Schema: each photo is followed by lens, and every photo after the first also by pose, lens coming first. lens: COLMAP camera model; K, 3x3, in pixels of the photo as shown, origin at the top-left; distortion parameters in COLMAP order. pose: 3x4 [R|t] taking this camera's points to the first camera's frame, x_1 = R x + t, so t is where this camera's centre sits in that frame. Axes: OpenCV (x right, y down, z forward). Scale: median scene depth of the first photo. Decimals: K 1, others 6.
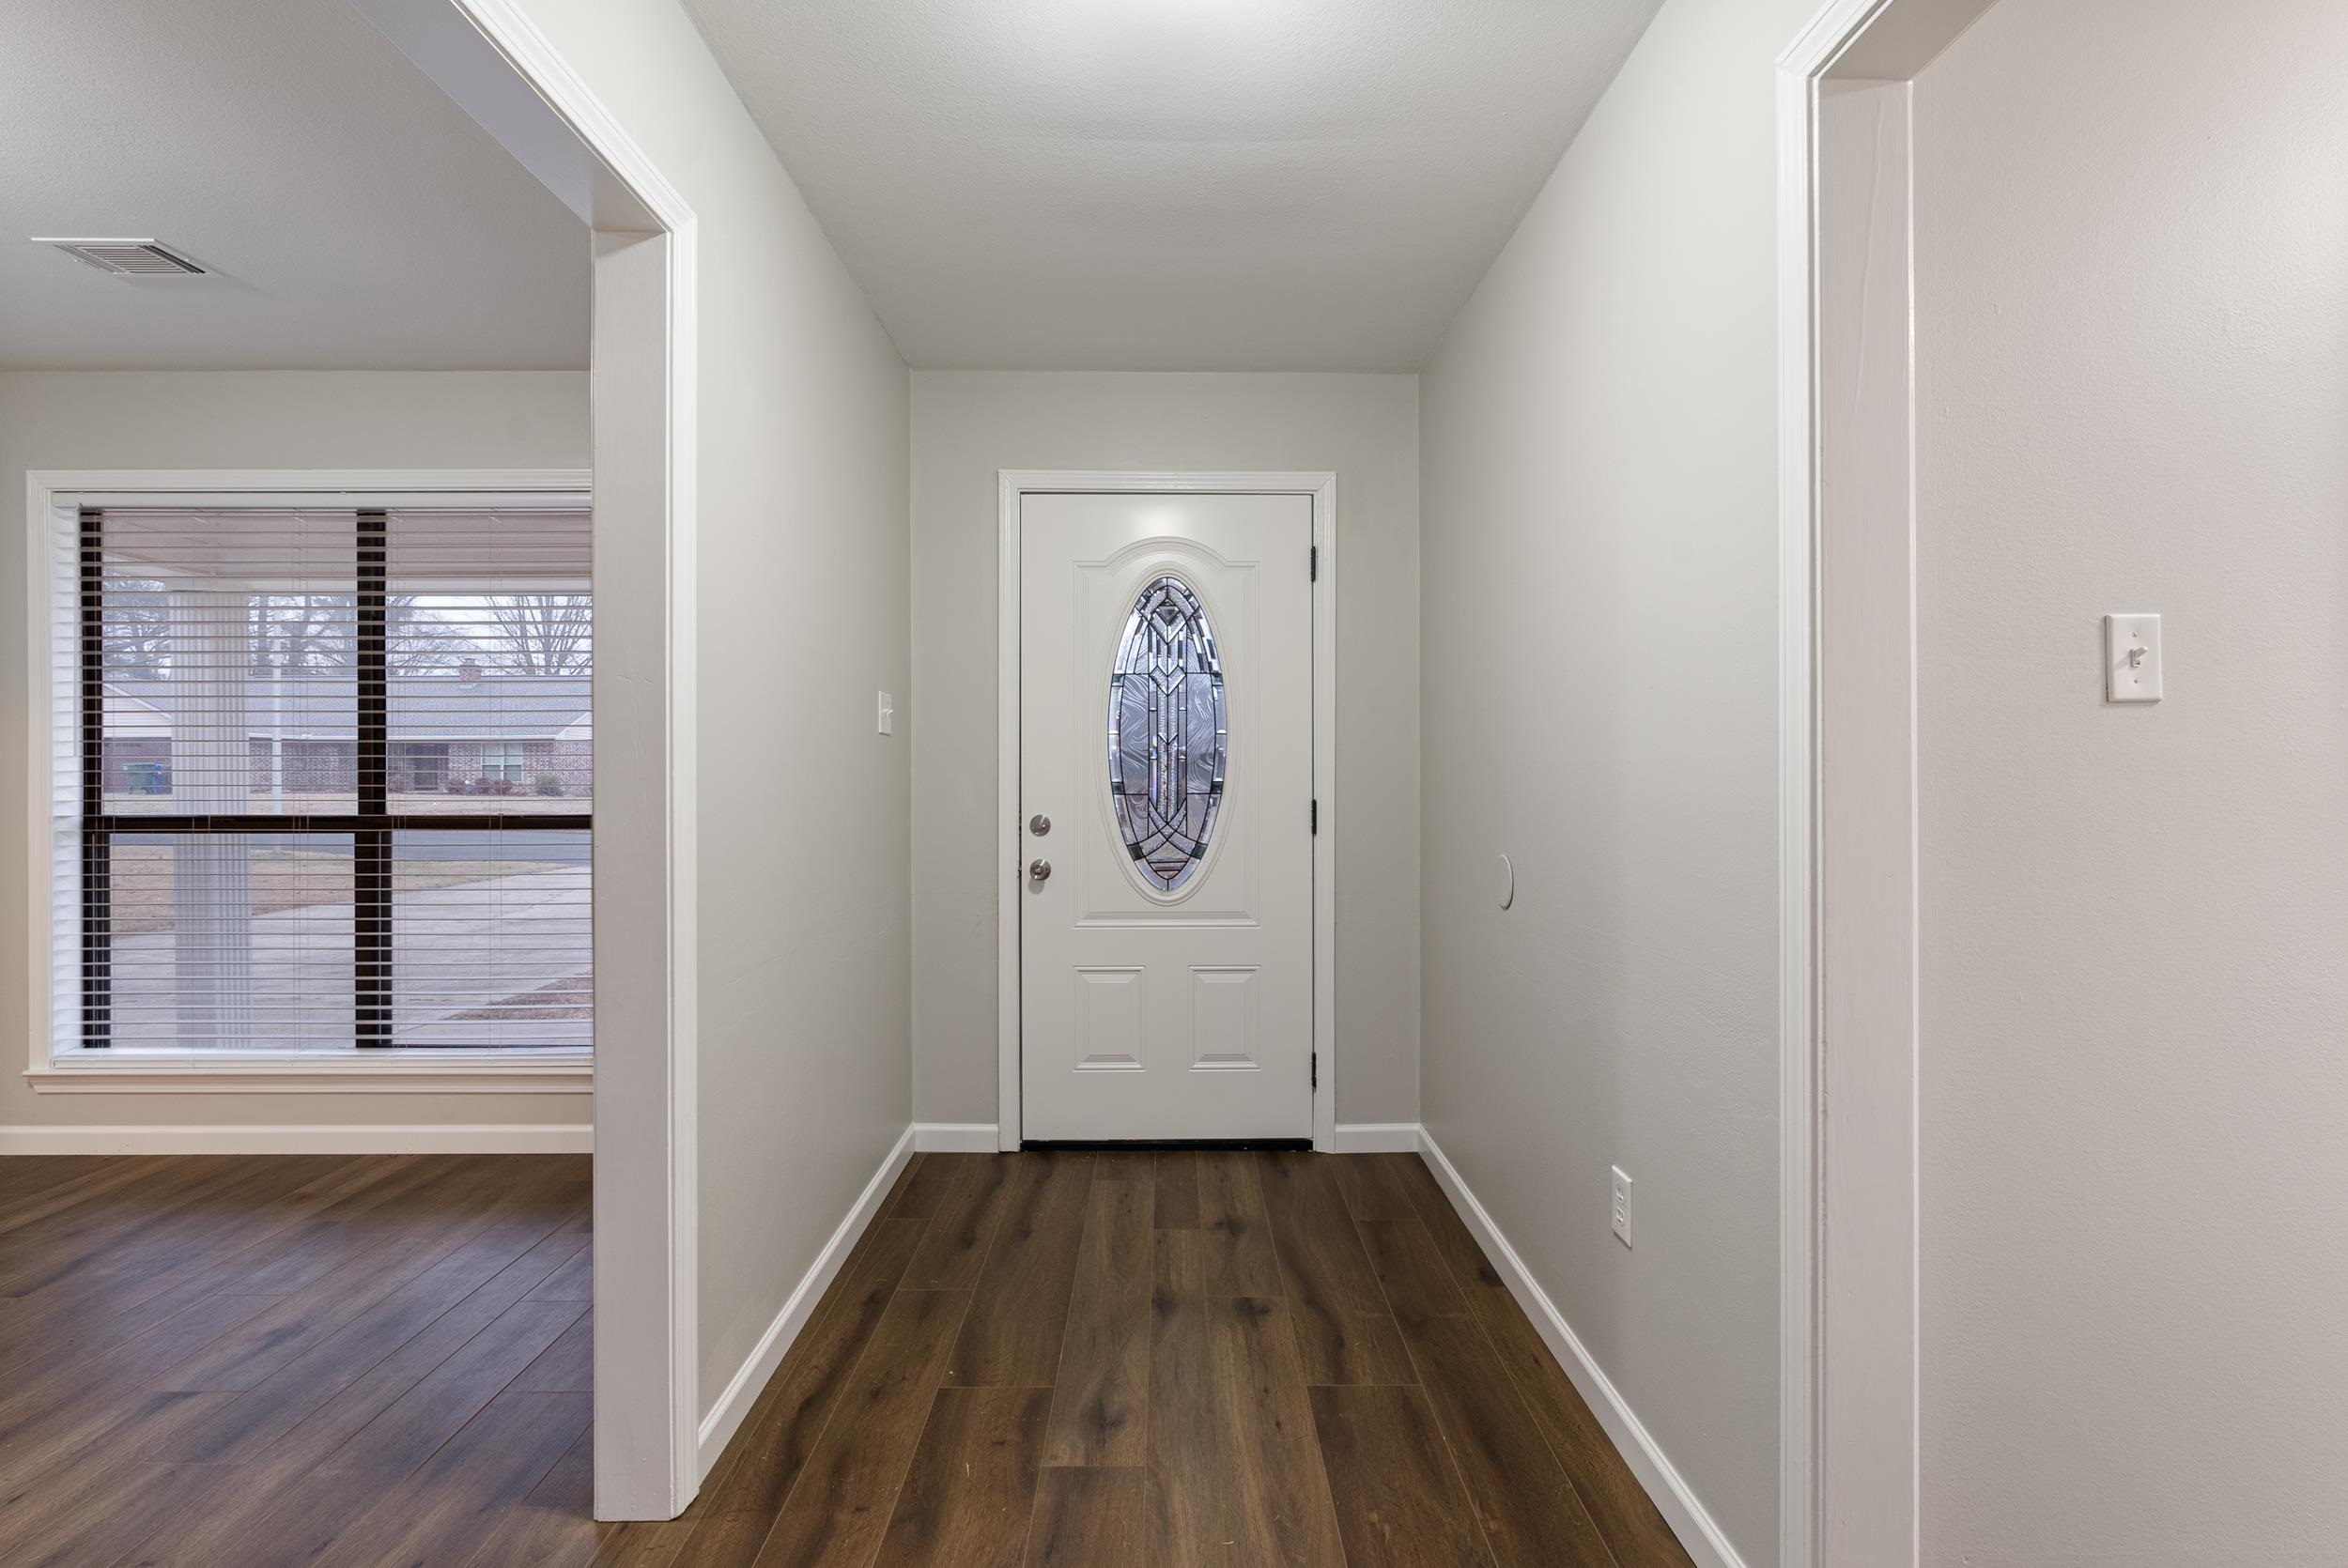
lens RADIAL K [[1037.7, 0, 1181.2], [0, 1037.7, 772.7], [0, 0, 1]] dist [-0.003709, 0.000166]
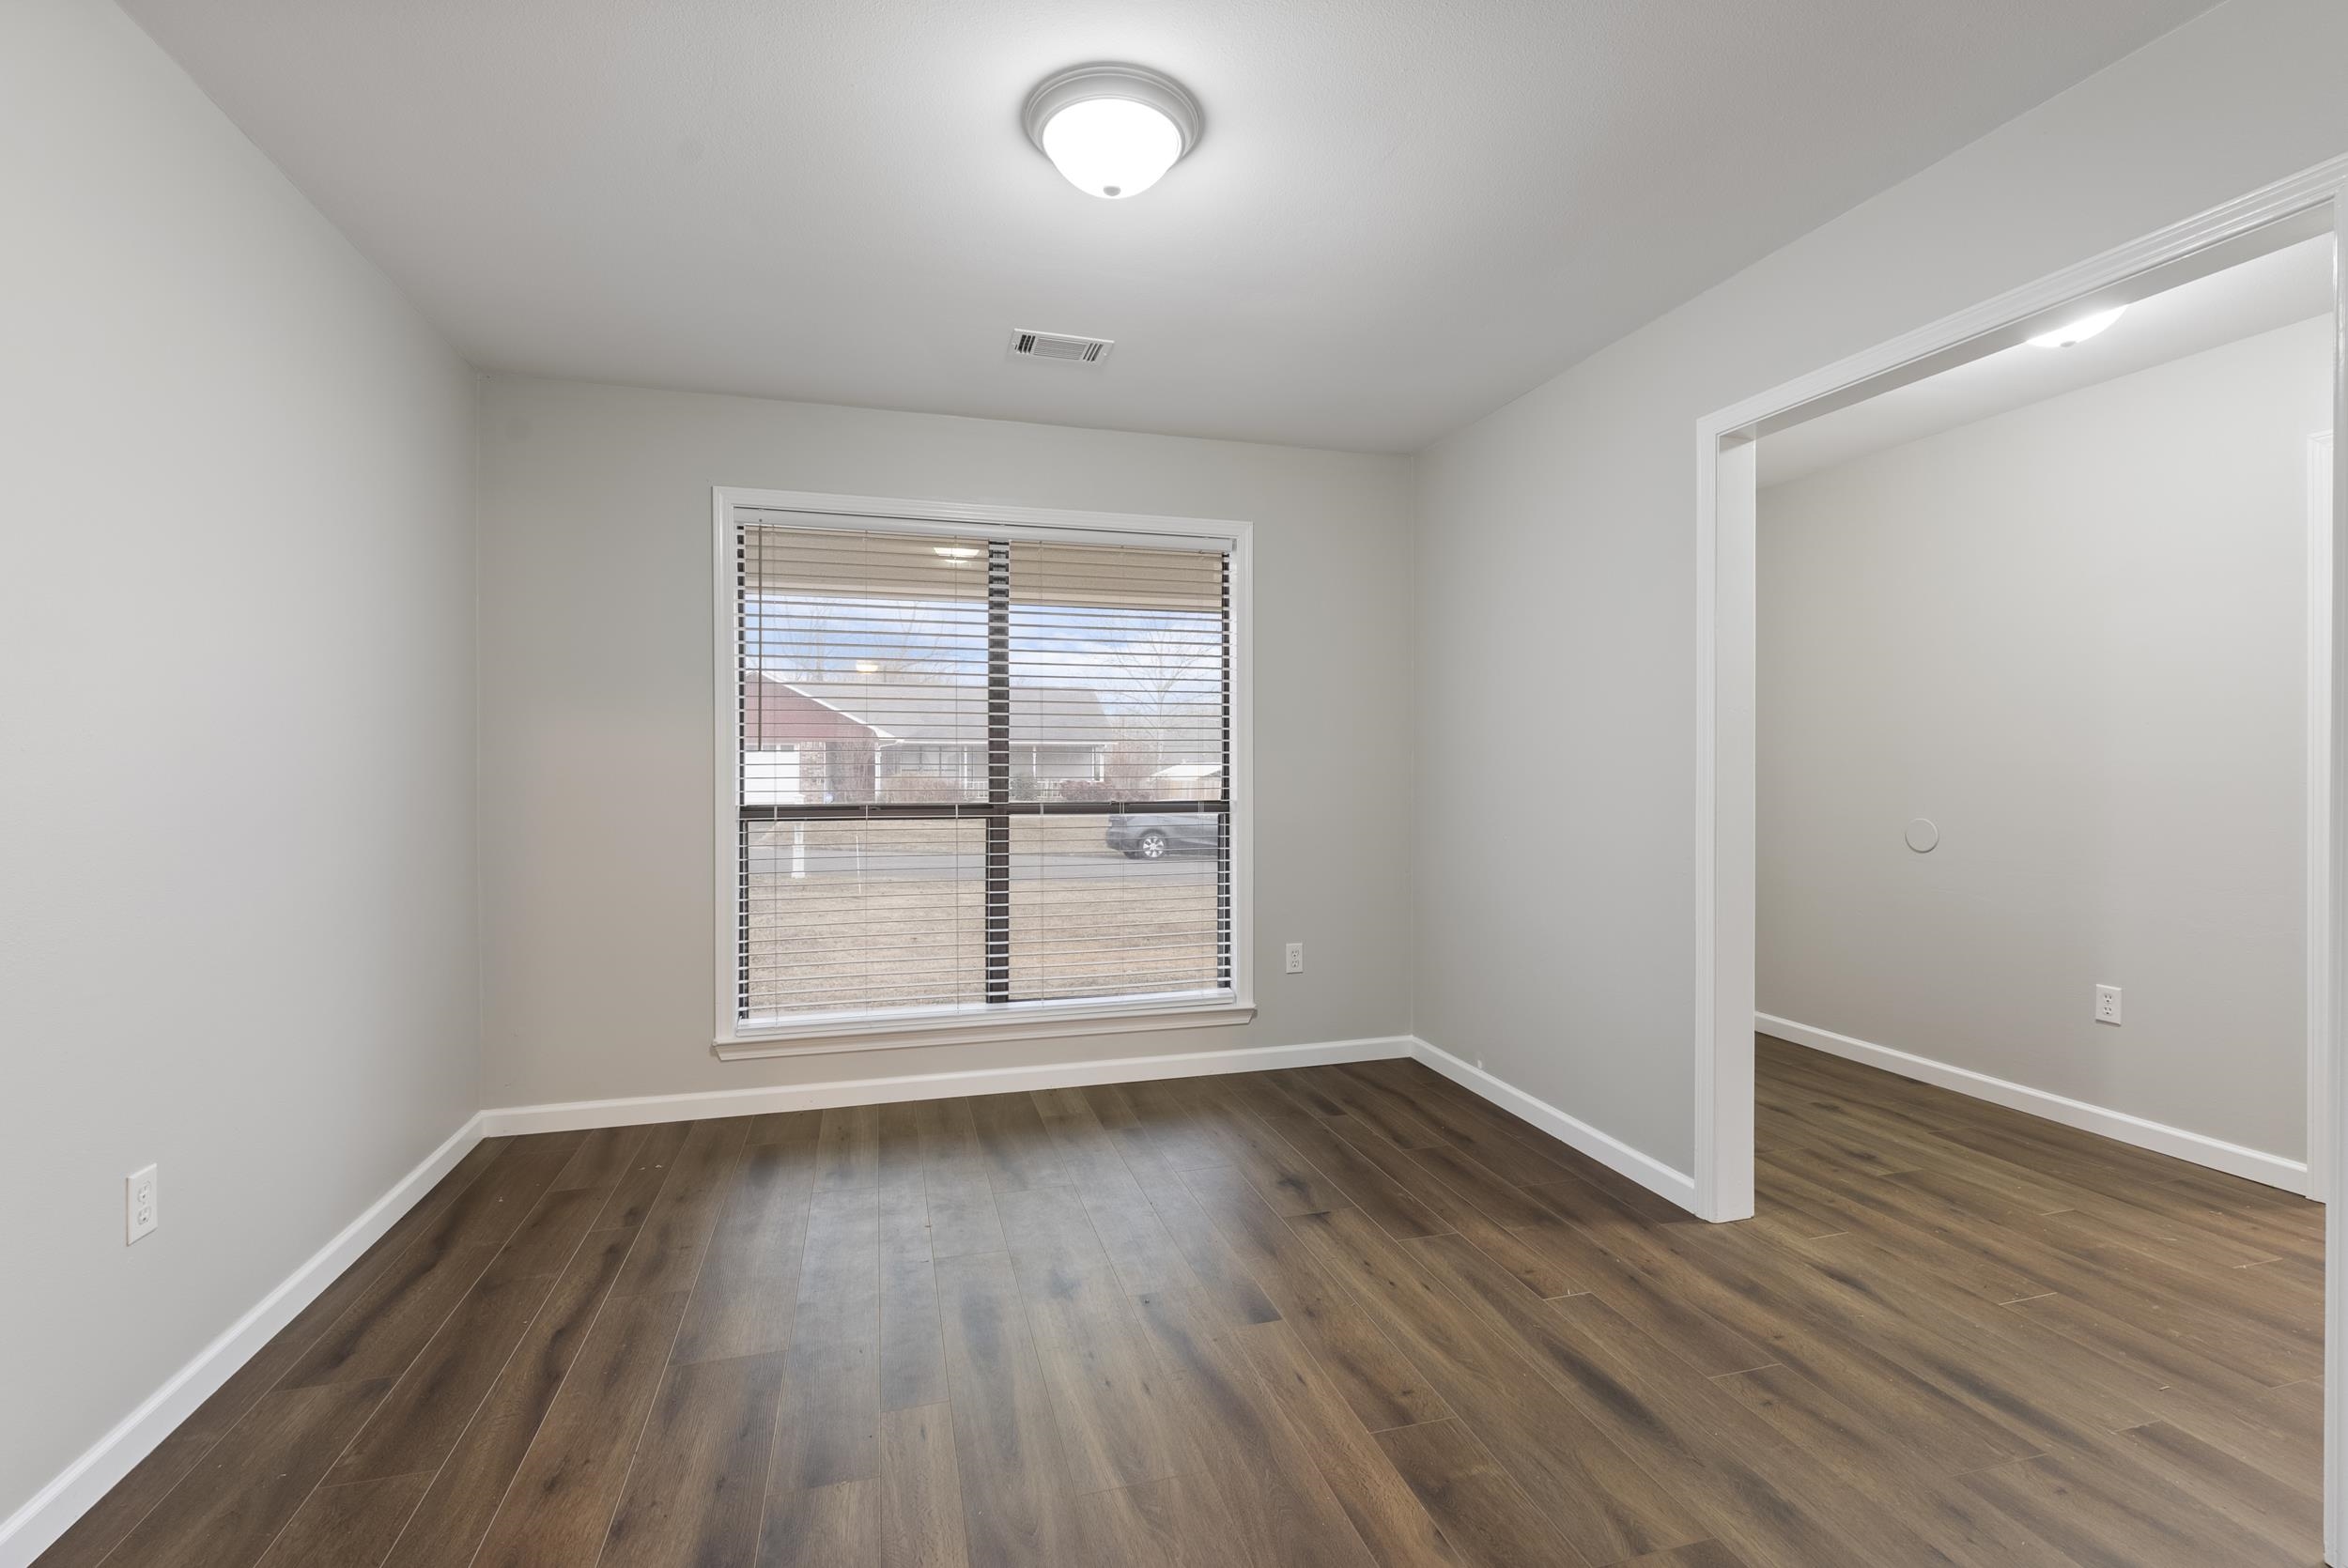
lens RADIAL K [[1037.7, 0, 1169.3], [0, 1037.7, 773.3], [0, 0, 1]] dist [-0.003709, 0.000166]
pose [[0.962337, -0.000113, 0.271860, -0.915278], [-0.002302, 0.999961, 0.008564, -0.002088], [-0.271851, -0.008867, 0.962299, -0.168144]]
